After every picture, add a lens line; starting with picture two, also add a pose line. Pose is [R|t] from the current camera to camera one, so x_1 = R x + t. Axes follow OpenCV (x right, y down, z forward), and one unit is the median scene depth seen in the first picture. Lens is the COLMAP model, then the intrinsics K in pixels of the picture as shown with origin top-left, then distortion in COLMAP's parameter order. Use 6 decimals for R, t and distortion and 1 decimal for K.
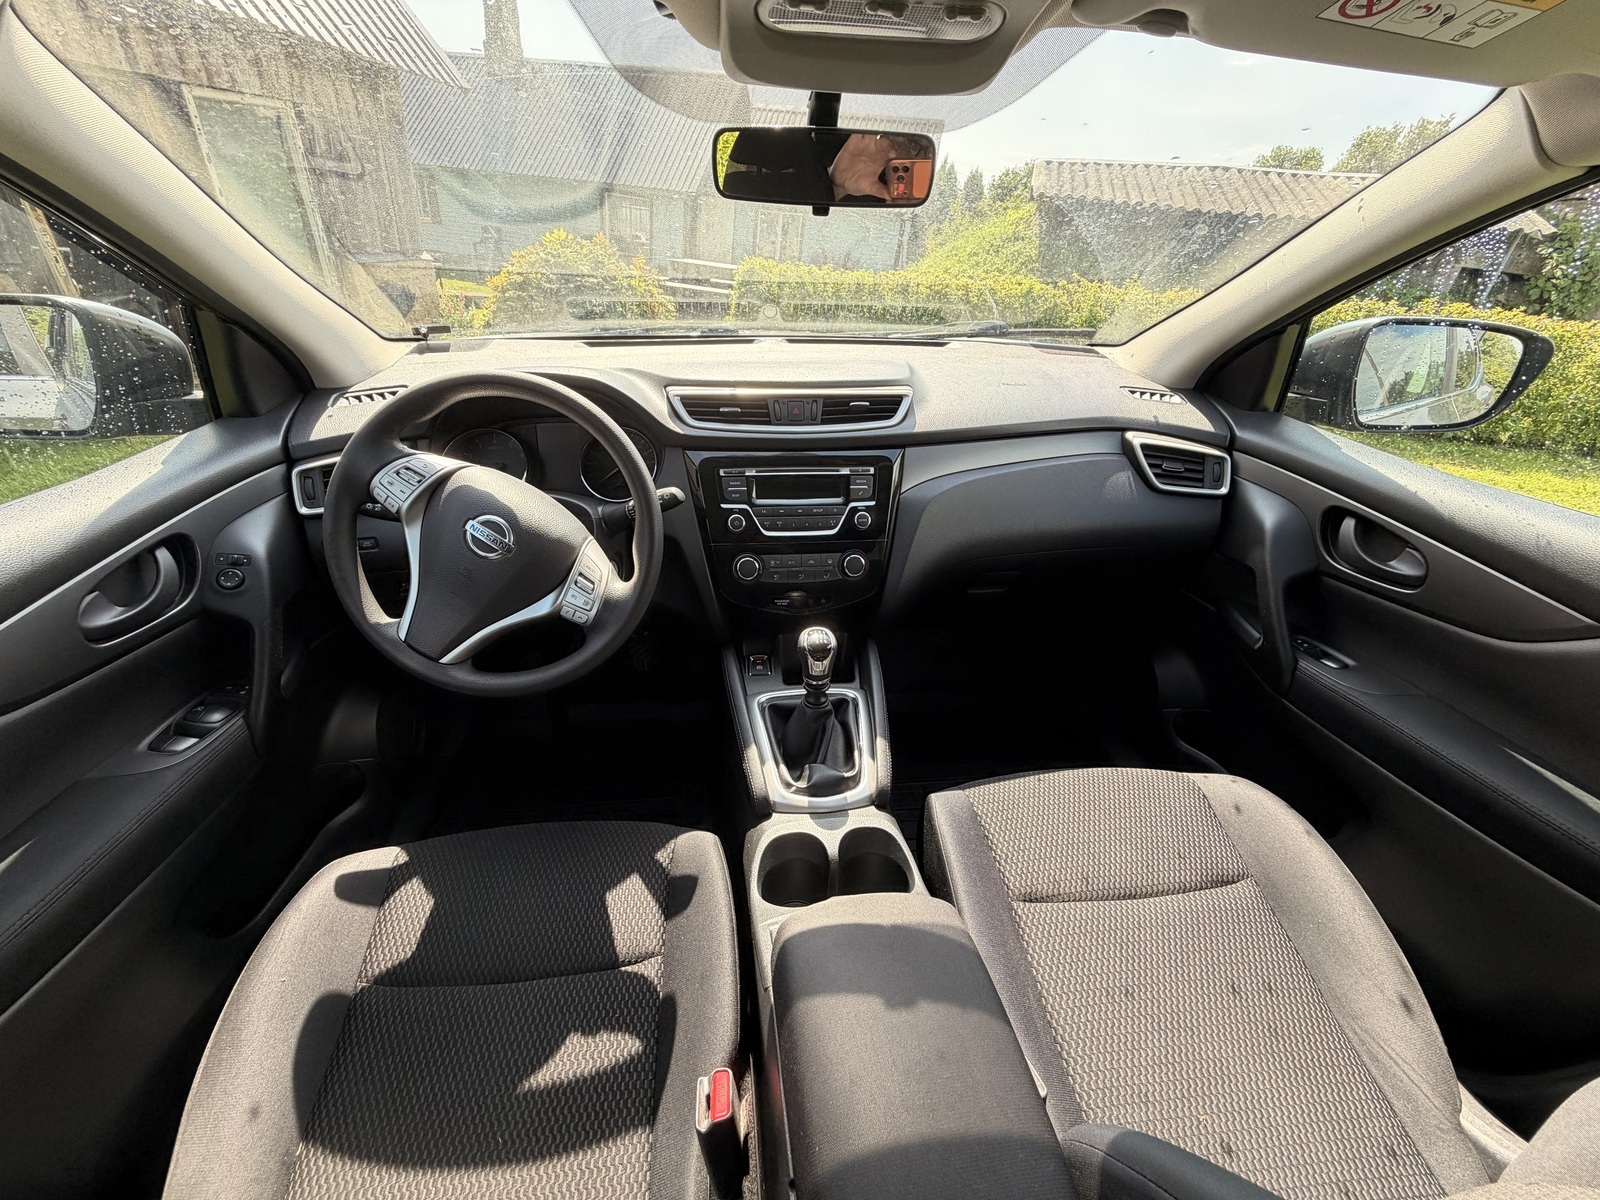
lens RADIAL K [[635.2, 0, 800.0], [0, 635.2, 600.0], [0, 0, 1]] dist [-0.013717, -0.000414]
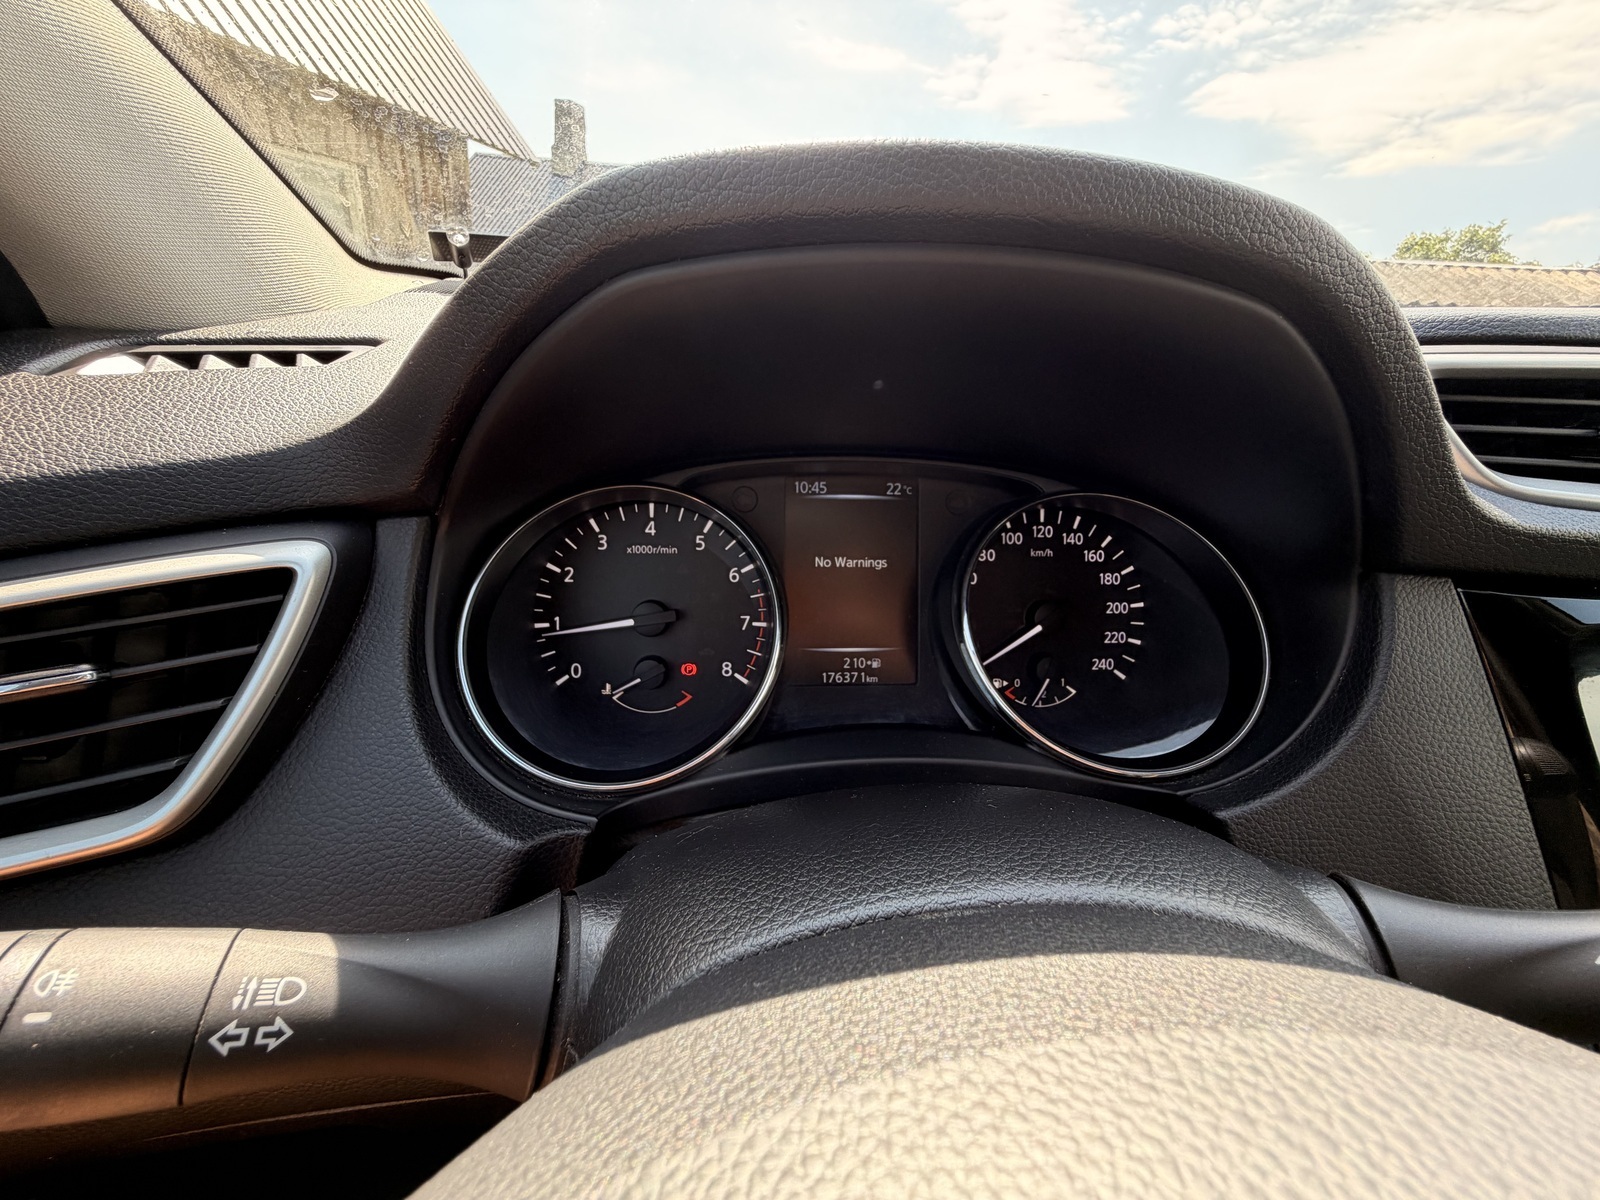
lens RADIAL K [[634.9, 0, 800.0], [0, 634.9, 600.0], [0, 0, 1]] dist [-0.000842, -0.002447]
pose [[0.998904, 0.032556, -0.033640, -0.417285], [-0.036502, 0.991577, -0.124272, -0.189121], [0.029310, 0.125364, 0.991678, 0.737253]]
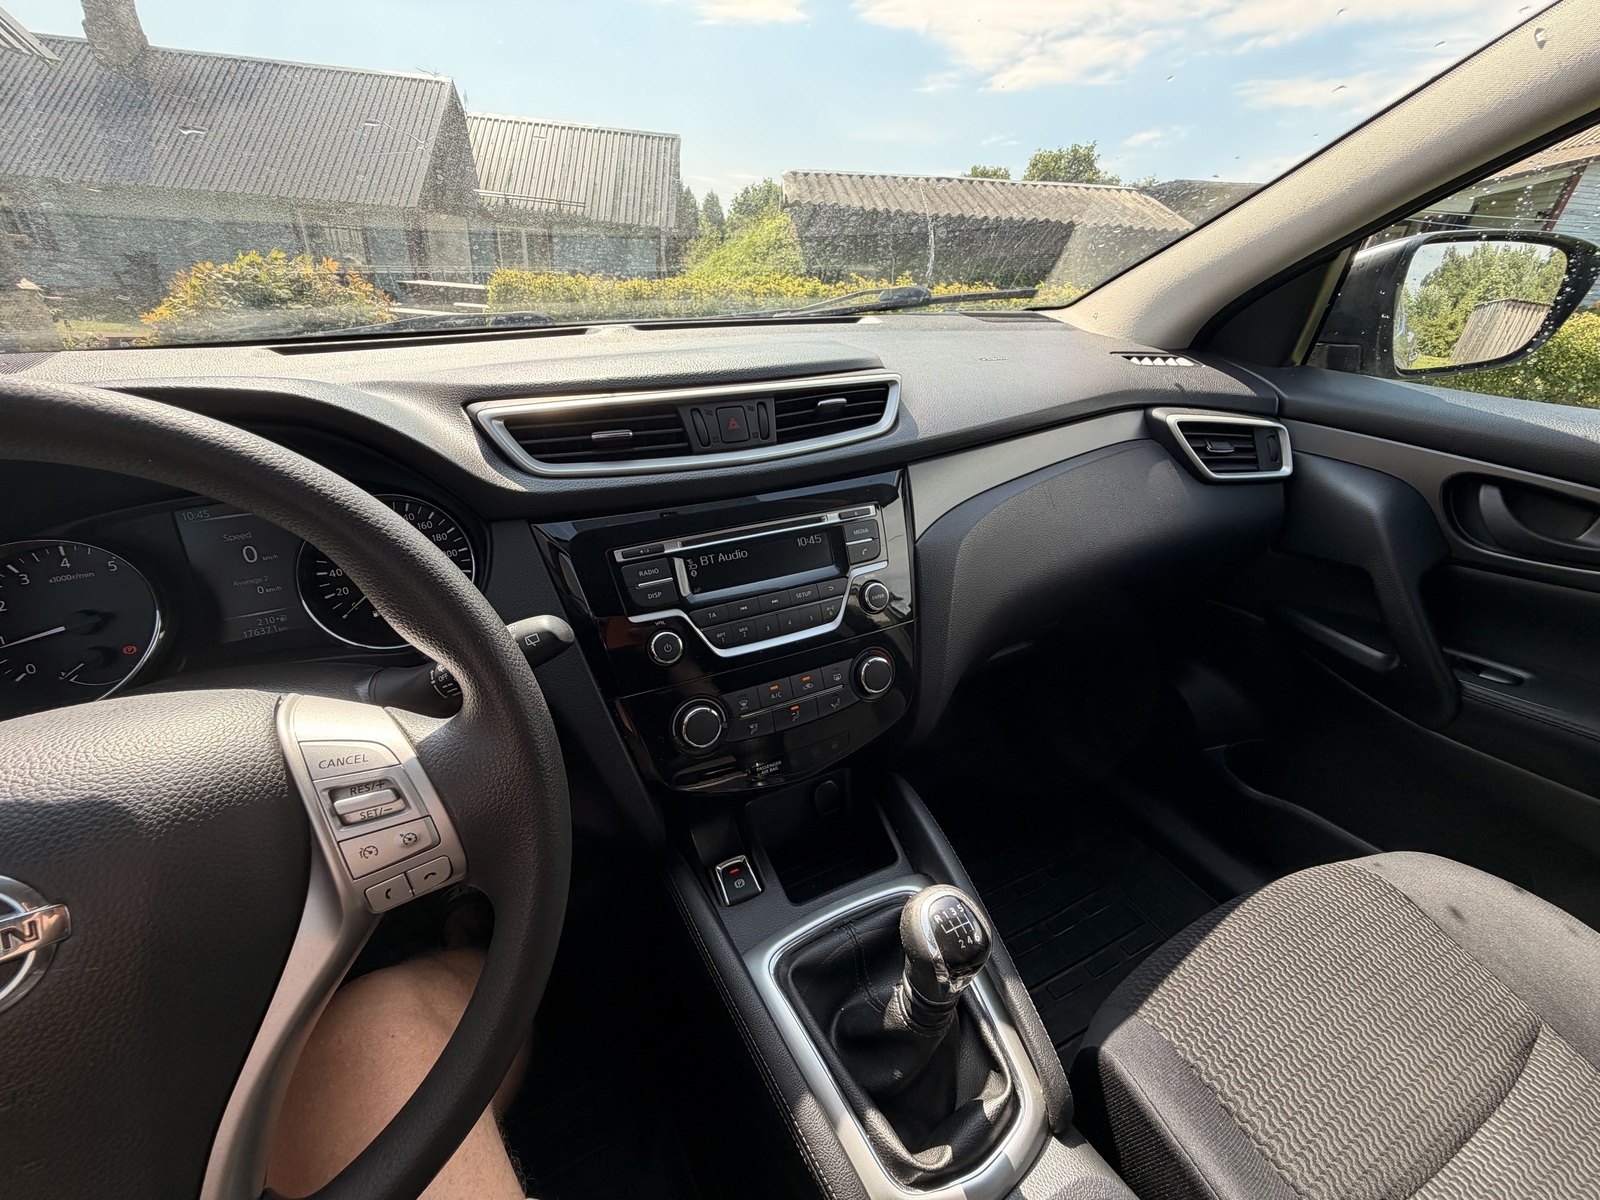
lens RADIAL K [[634.9, 0, 800.0], [0, 634.9, 600.0], [0, 0, 1]] dist [-0.000842, -0.002447]
pose [[0.942130, -0.178743, 0.283622, -0.133764], [0.185589, 0.982624, 0.002777, -0.136496], [-0.279190, 0.050020, 0.958932, 0.454542]]
